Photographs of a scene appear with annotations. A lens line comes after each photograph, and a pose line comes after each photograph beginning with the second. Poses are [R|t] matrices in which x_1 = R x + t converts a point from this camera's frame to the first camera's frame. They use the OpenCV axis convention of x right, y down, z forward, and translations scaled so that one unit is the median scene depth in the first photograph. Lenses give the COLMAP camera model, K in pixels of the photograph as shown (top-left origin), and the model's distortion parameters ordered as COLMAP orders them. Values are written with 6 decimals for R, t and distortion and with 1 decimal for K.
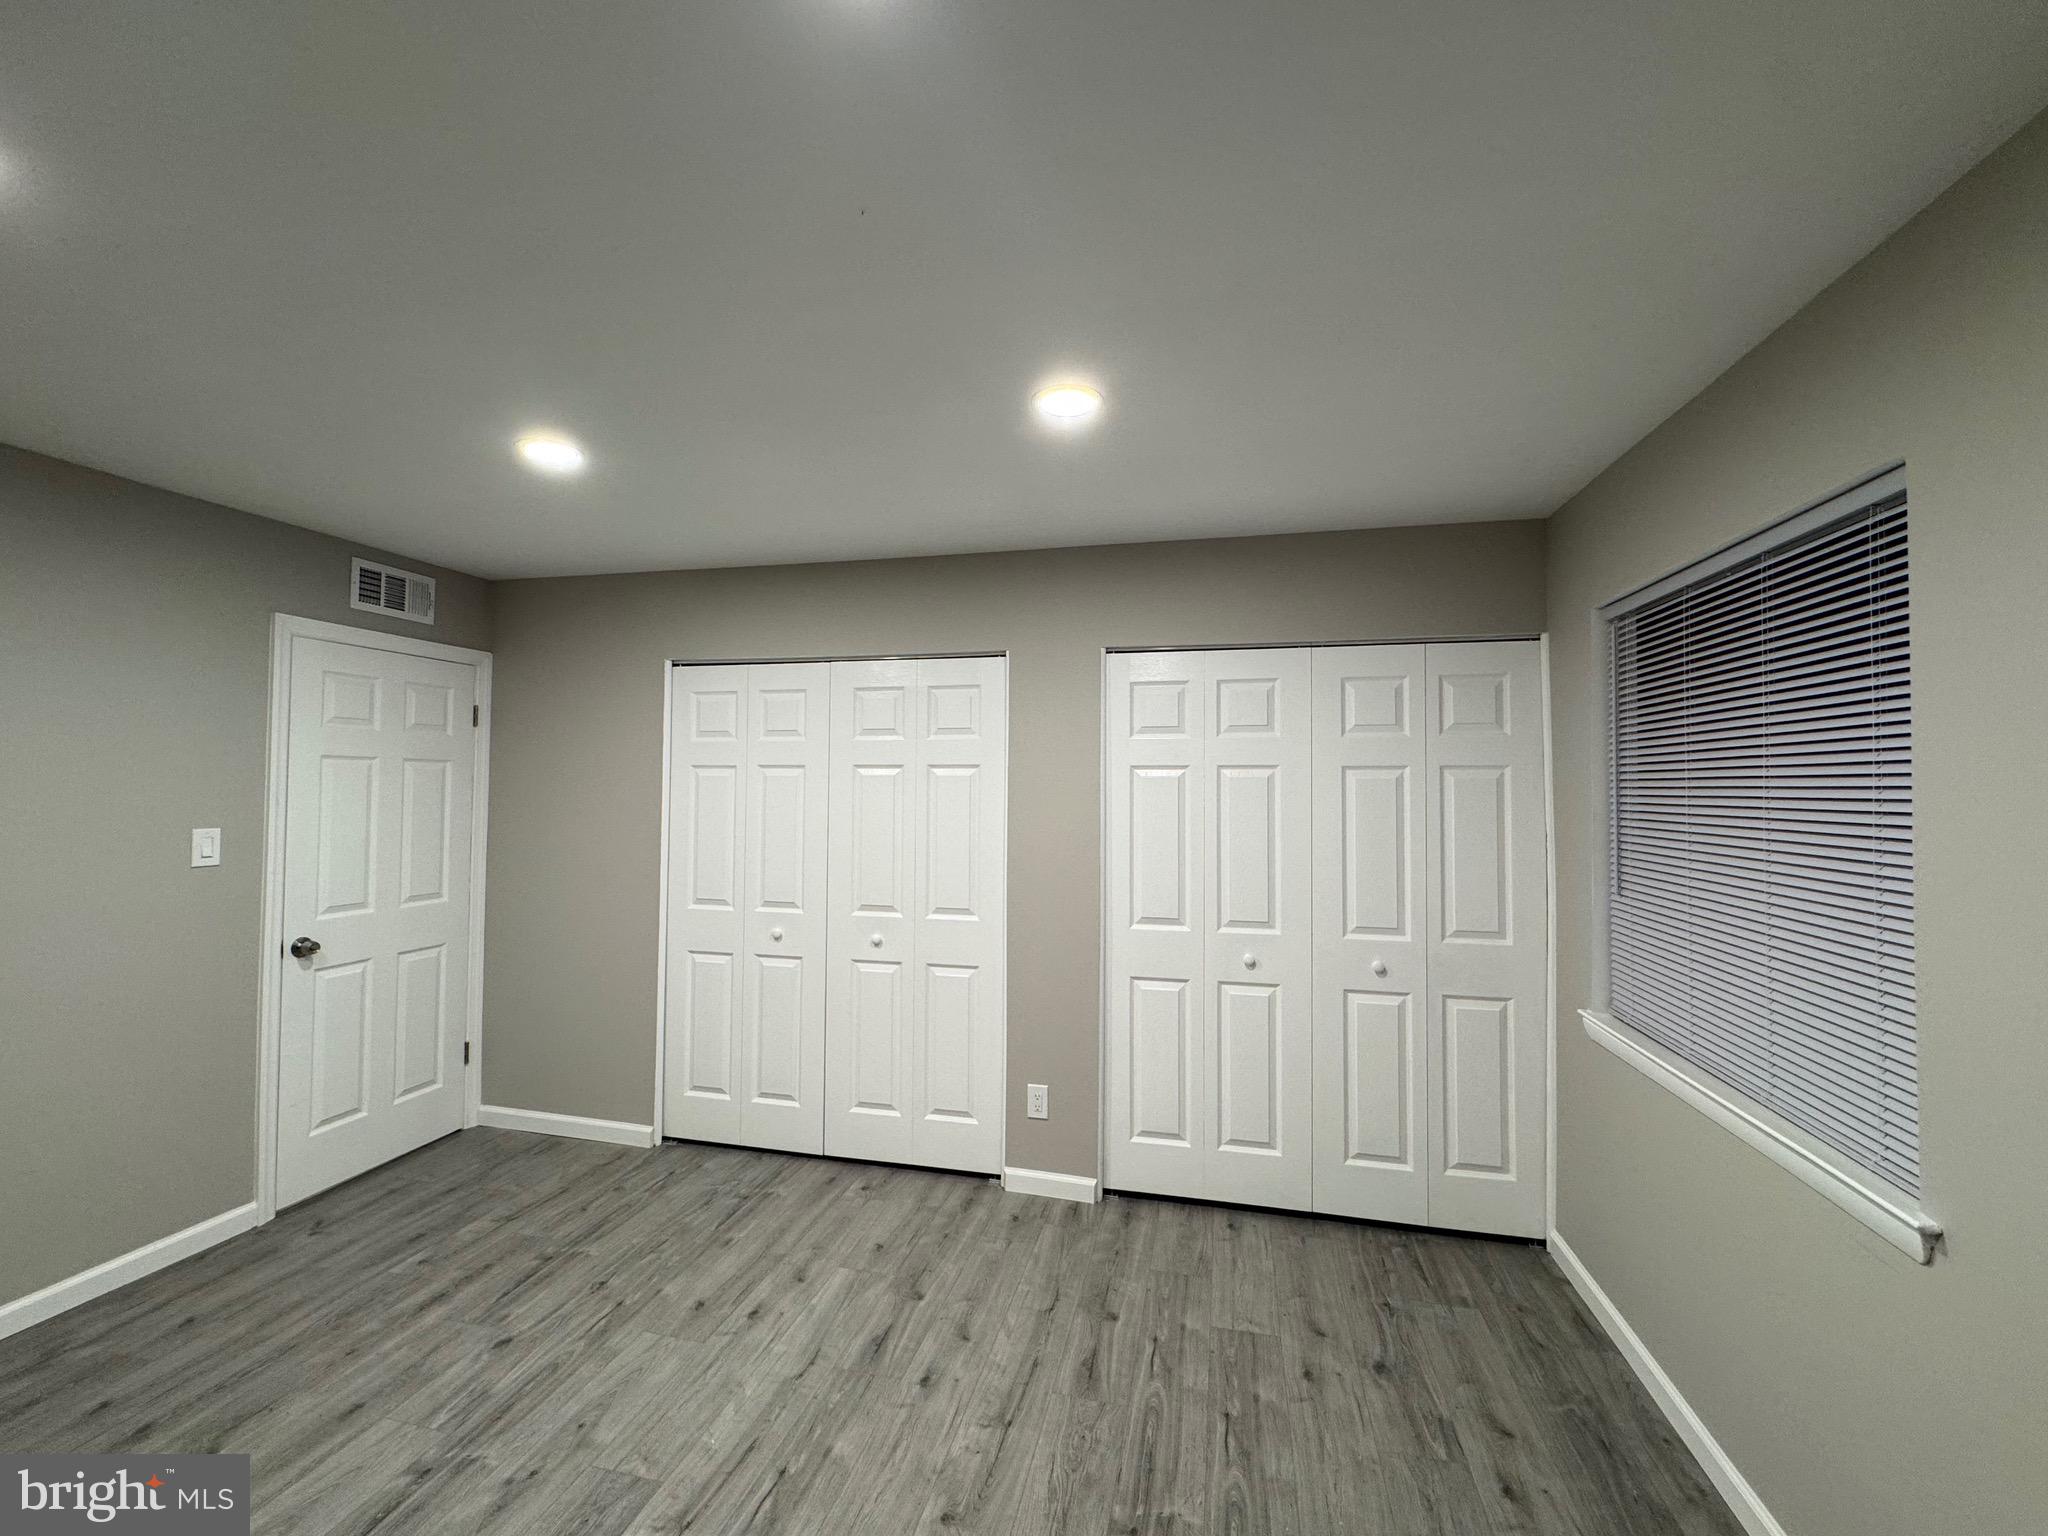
lens RADIAL K [[823.9, 0, 1027.6], [0, 823.9, 768.0], [0, 0, 1]] dist [-0.001627, 0.000169]
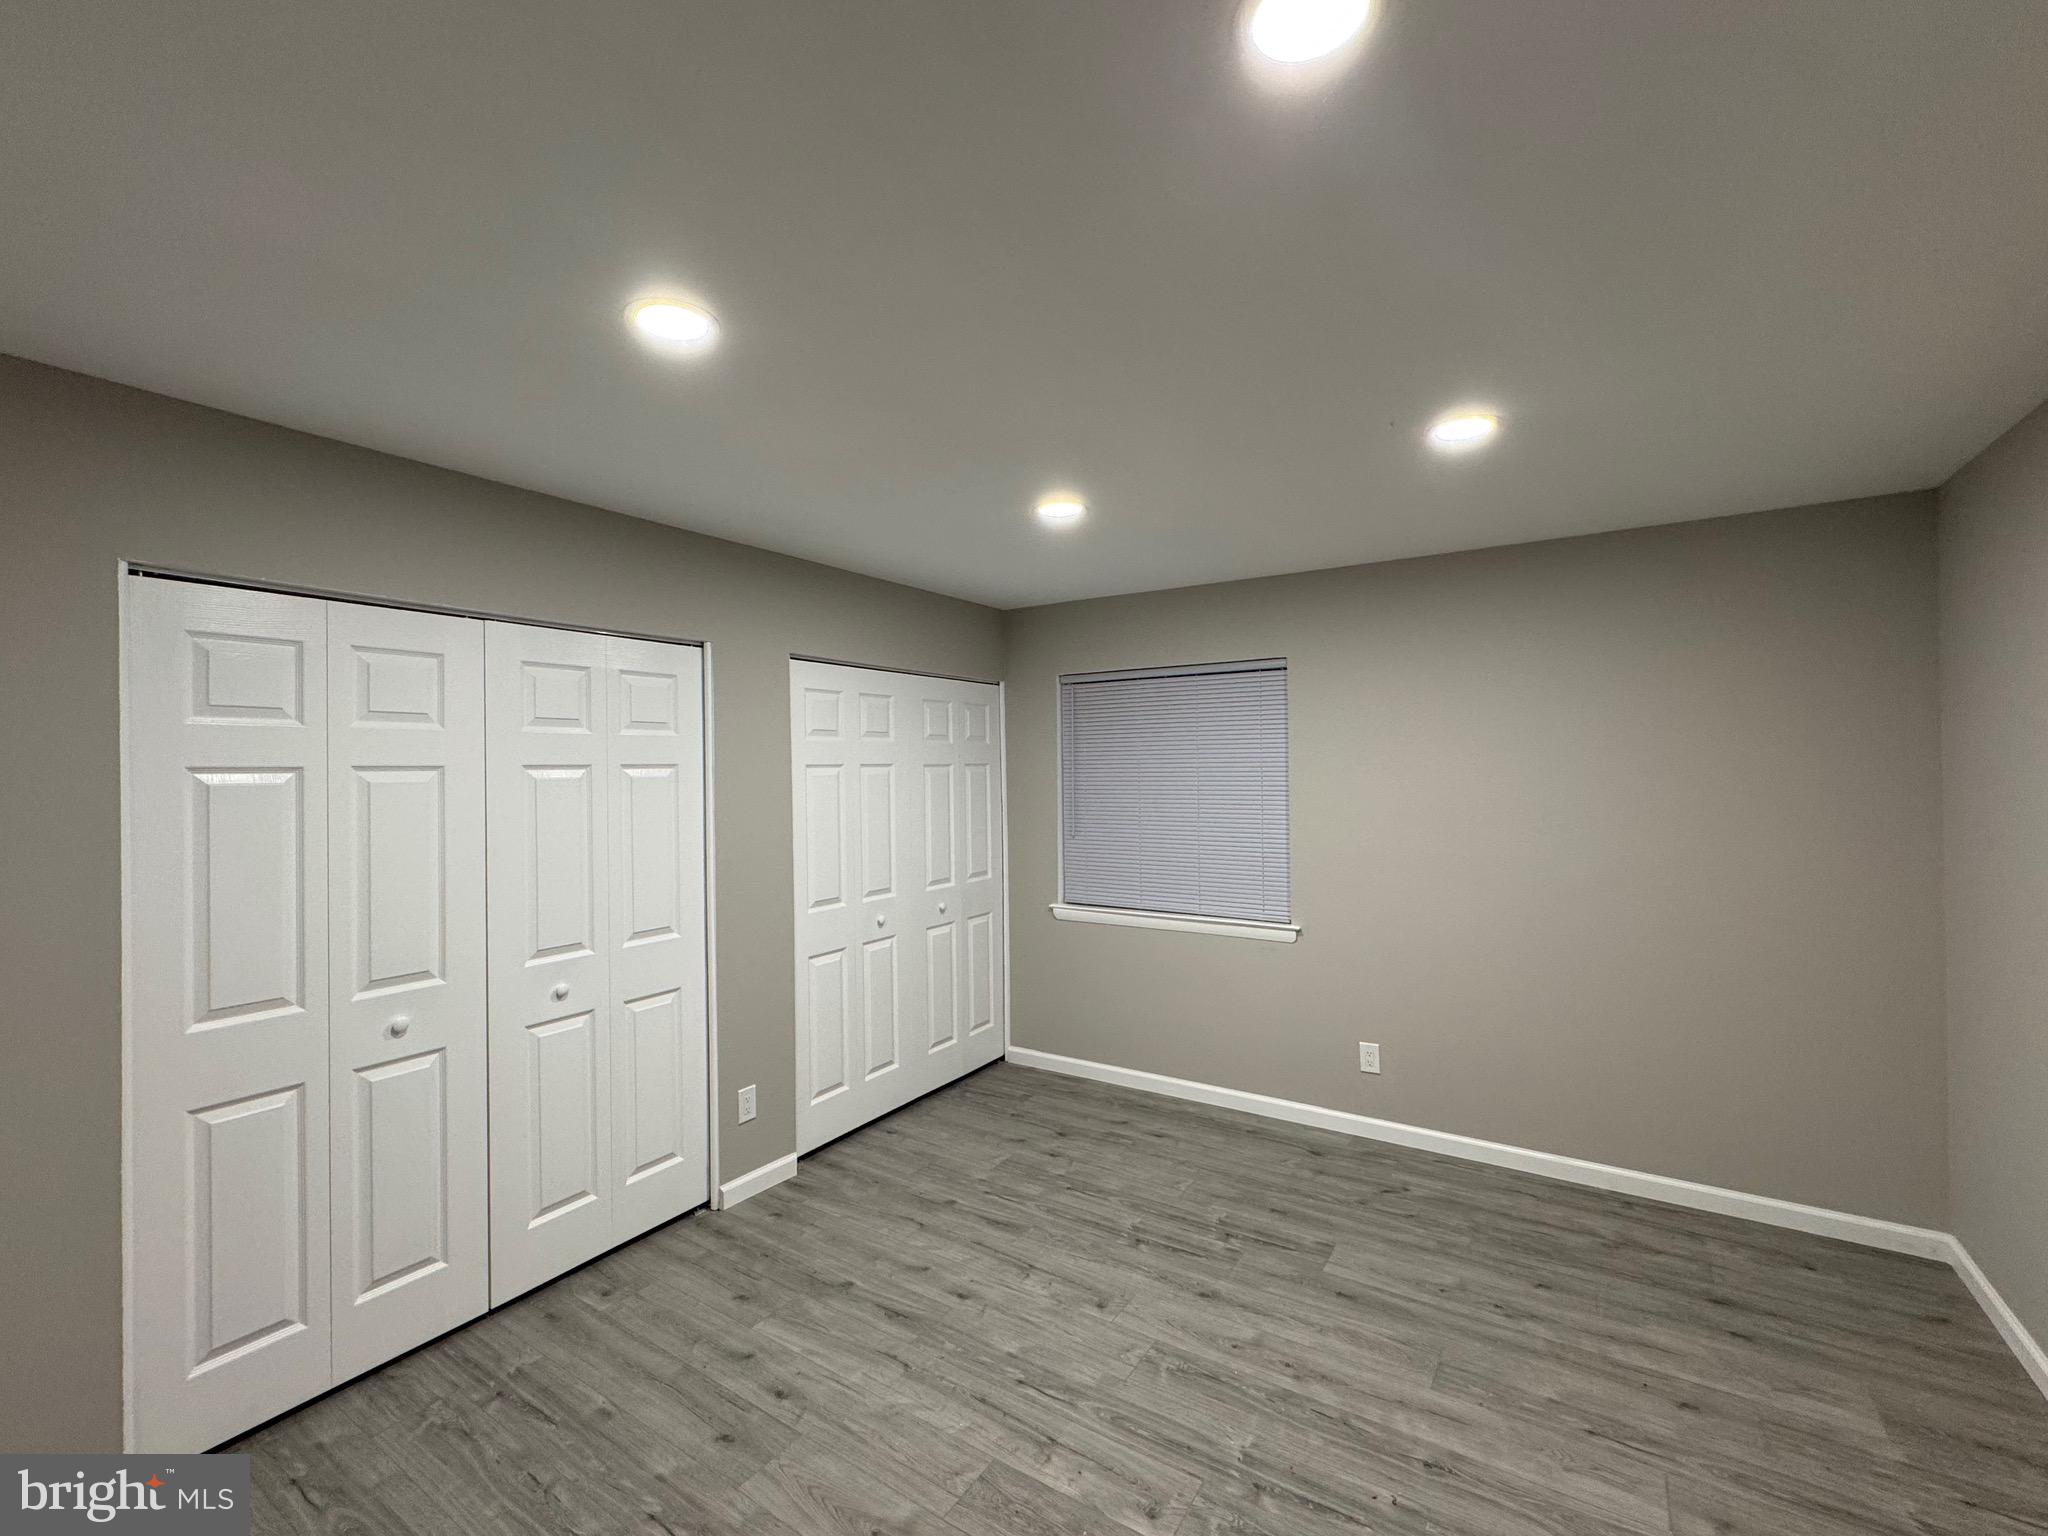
lens RADIAL K [[823.9, 0, 1020.8], [0, 823.9, 766.7], [0, 0, 1]] dist [-0.001627, 0.000169]
pose [[0.375243, -0.007350, 0.926897, -0.819168], [-0.004891, 0.999939, 0.009909, -0.013050], [-0.926913, -0.008252, 0.375185, 0.343592]]
